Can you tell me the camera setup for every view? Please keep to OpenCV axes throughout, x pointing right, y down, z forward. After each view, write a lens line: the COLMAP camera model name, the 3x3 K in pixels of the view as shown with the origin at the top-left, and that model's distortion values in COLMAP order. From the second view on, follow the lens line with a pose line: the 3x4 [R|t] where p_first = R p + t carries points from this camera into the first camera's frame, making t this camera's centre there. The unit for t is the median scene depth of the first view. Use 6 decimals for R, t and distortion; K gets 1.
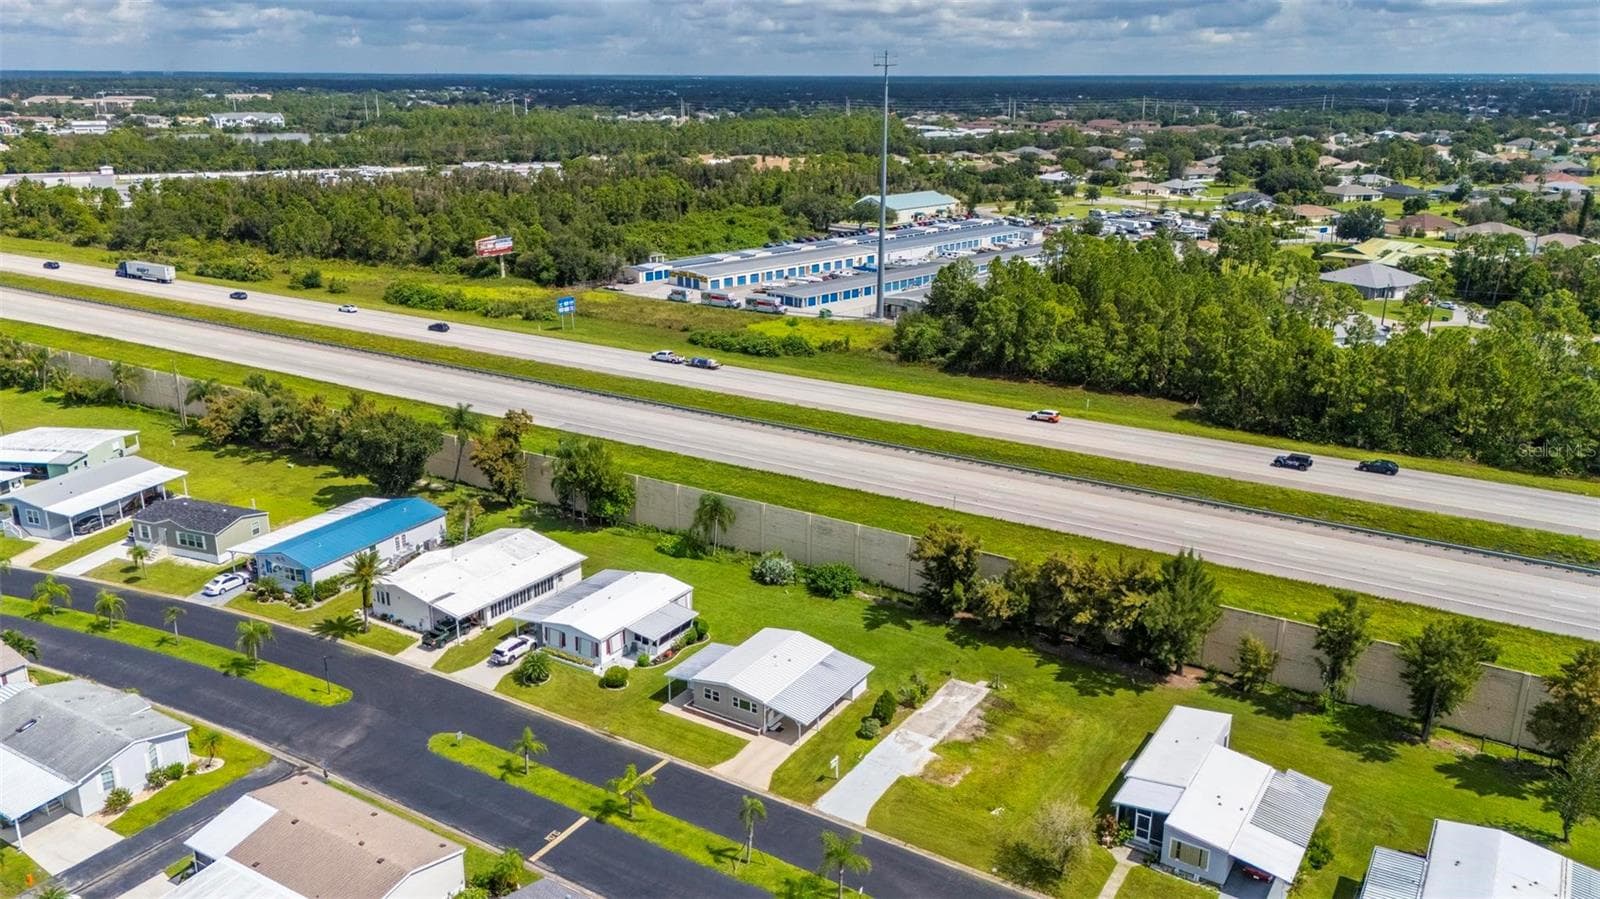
lens RADIAL K [[1172.1, 0, 795.9], [0, 1172.1, 453.3], [0, 0, 1]] dist [0.079421, -0.069527]
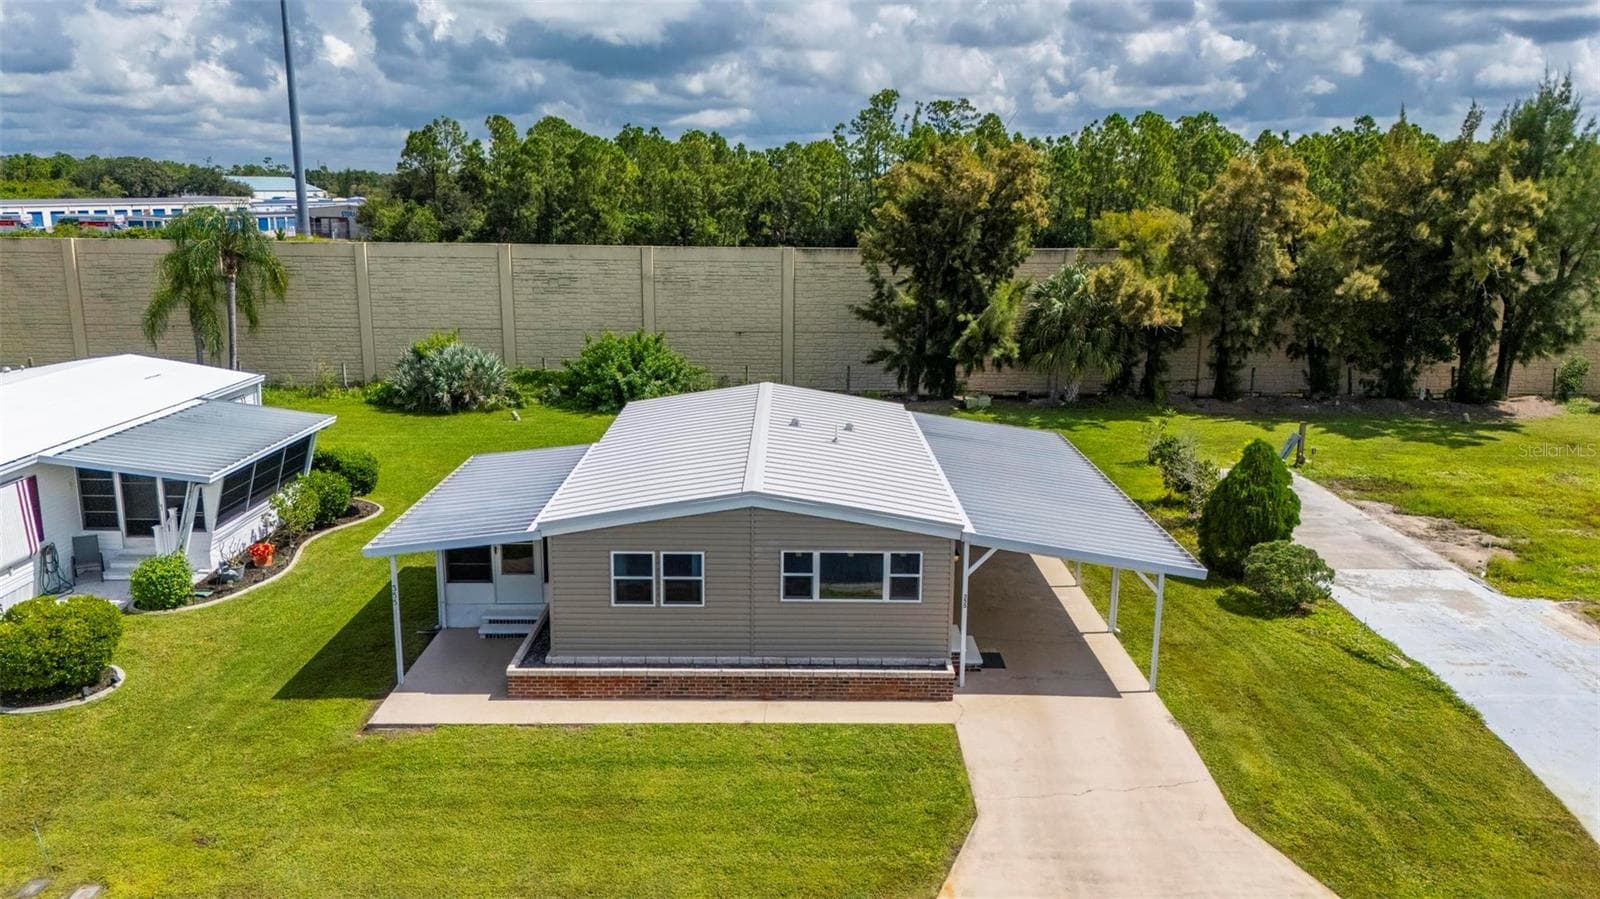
lens RADIAL K [[1176.5, 0, 797.1], [0, 1176.5, 443.9], [0, 0, 1]] dist [0.079162, -0.081403]
pose [[0.846292, -0.109879, 0.521265, -0.109710], [0.153496, 0.987295, -0.041091, 0.136117], [-0.510127, 0.114787, 0.852405, 0.565013]]
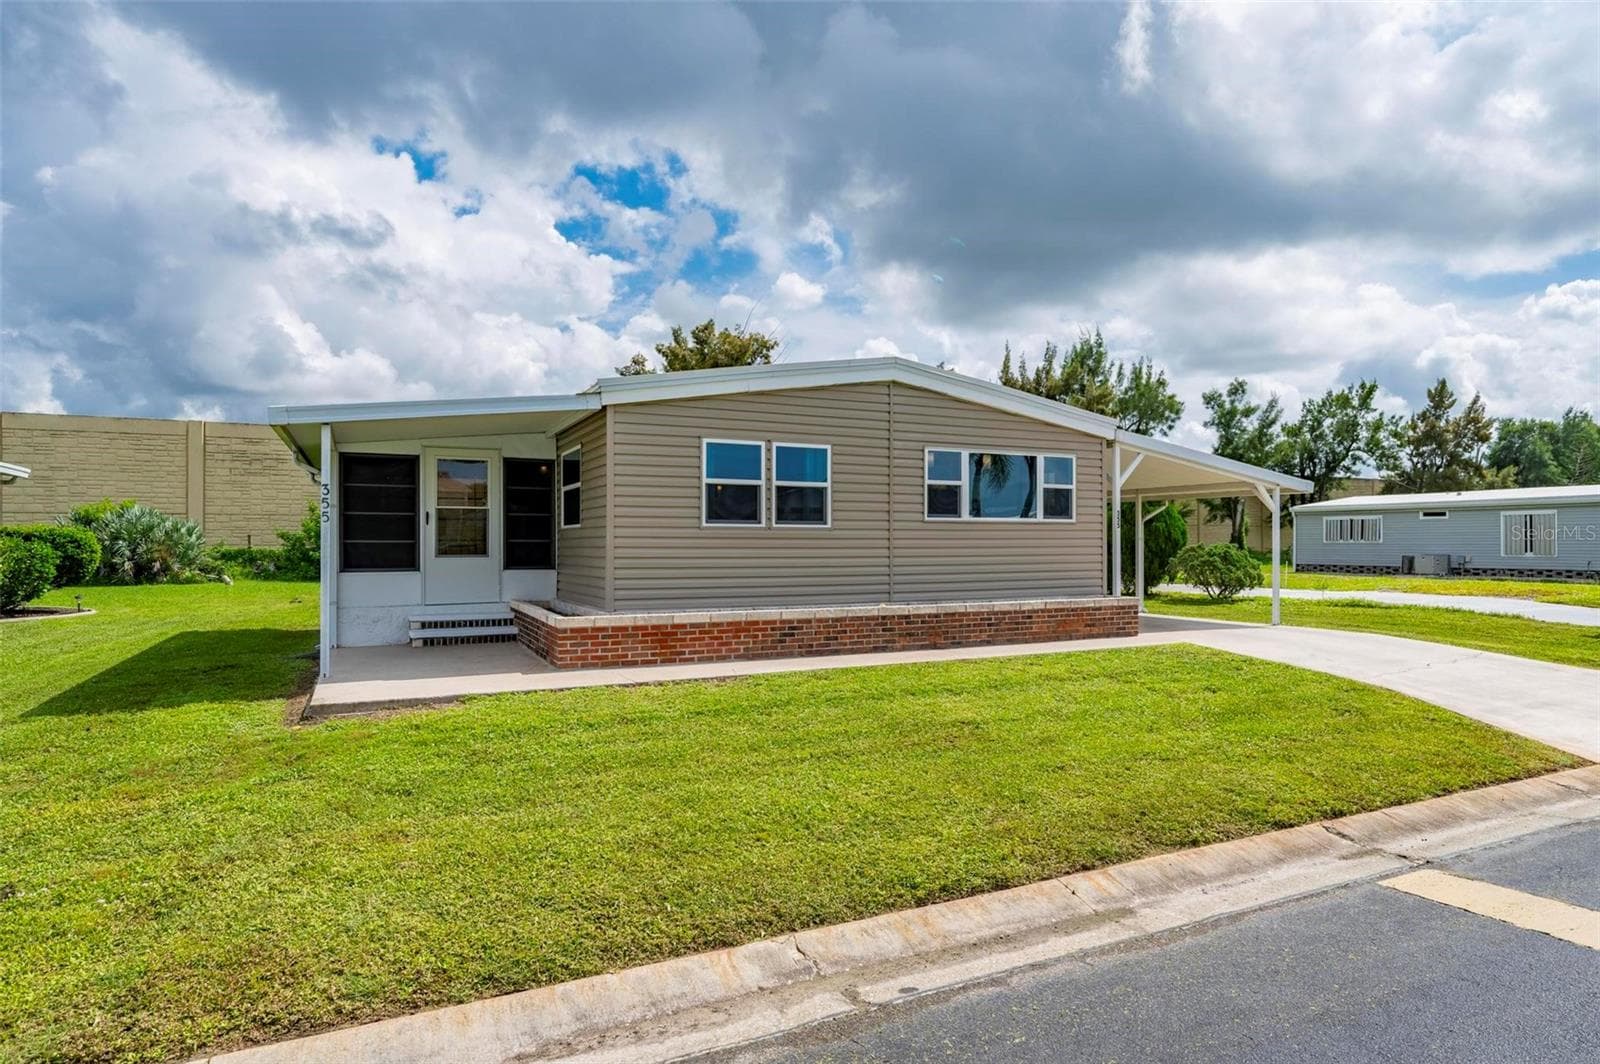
lens RADIAL K [[897.3, 0, 815.4], [0, 897.3, 535.4], [0, 0, 1]] dist [0.023402, 0.000475]
pose [[0.531620, 0.004847, 0.846969, -0.111102], [0.254349, 0.952916, -0.165101, 0.161266], [-0.807890, 0.303197, 0.505356, 0.660503]]
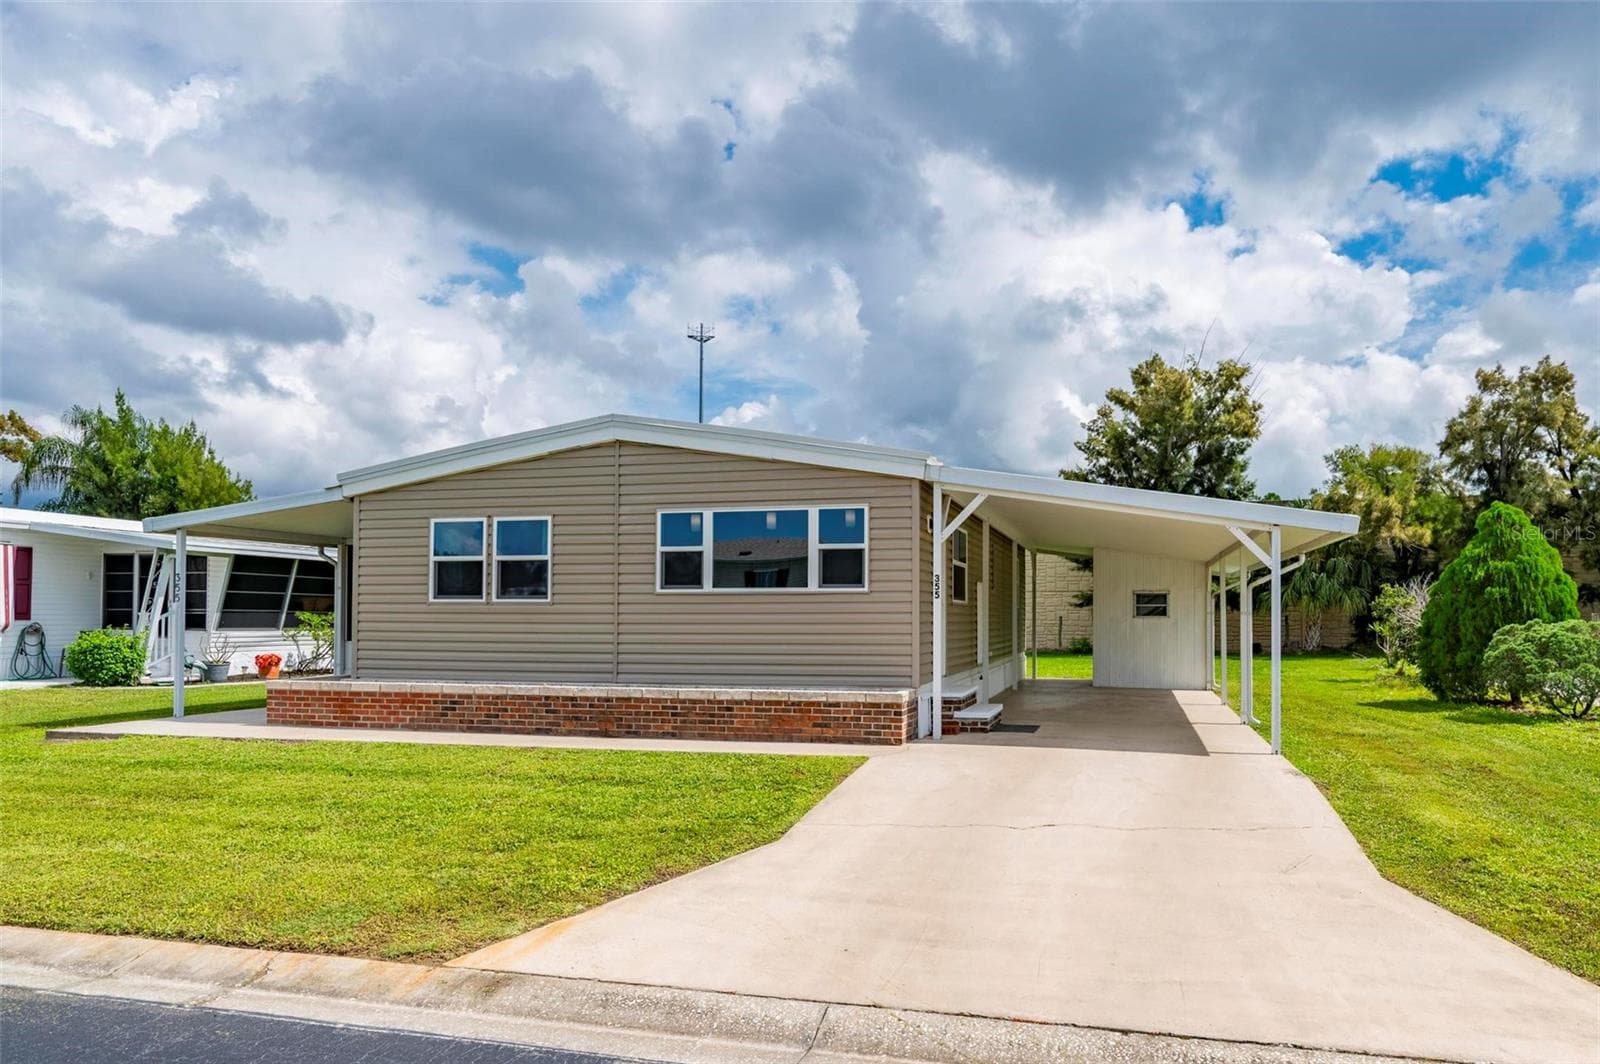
lens RADIAL K [[992.0, 0, 900.6], [0, 992.0, 602.7], [0, 0, 1]] dist [-0.005444, 0.004438]
pose [[0.945208, 0.003876, 0.326447, -0.044756], [0.098226, 0.950220, -0.295691, 0.175201], [-0.311342, 0.311554, 0.897775, 0.616120]]
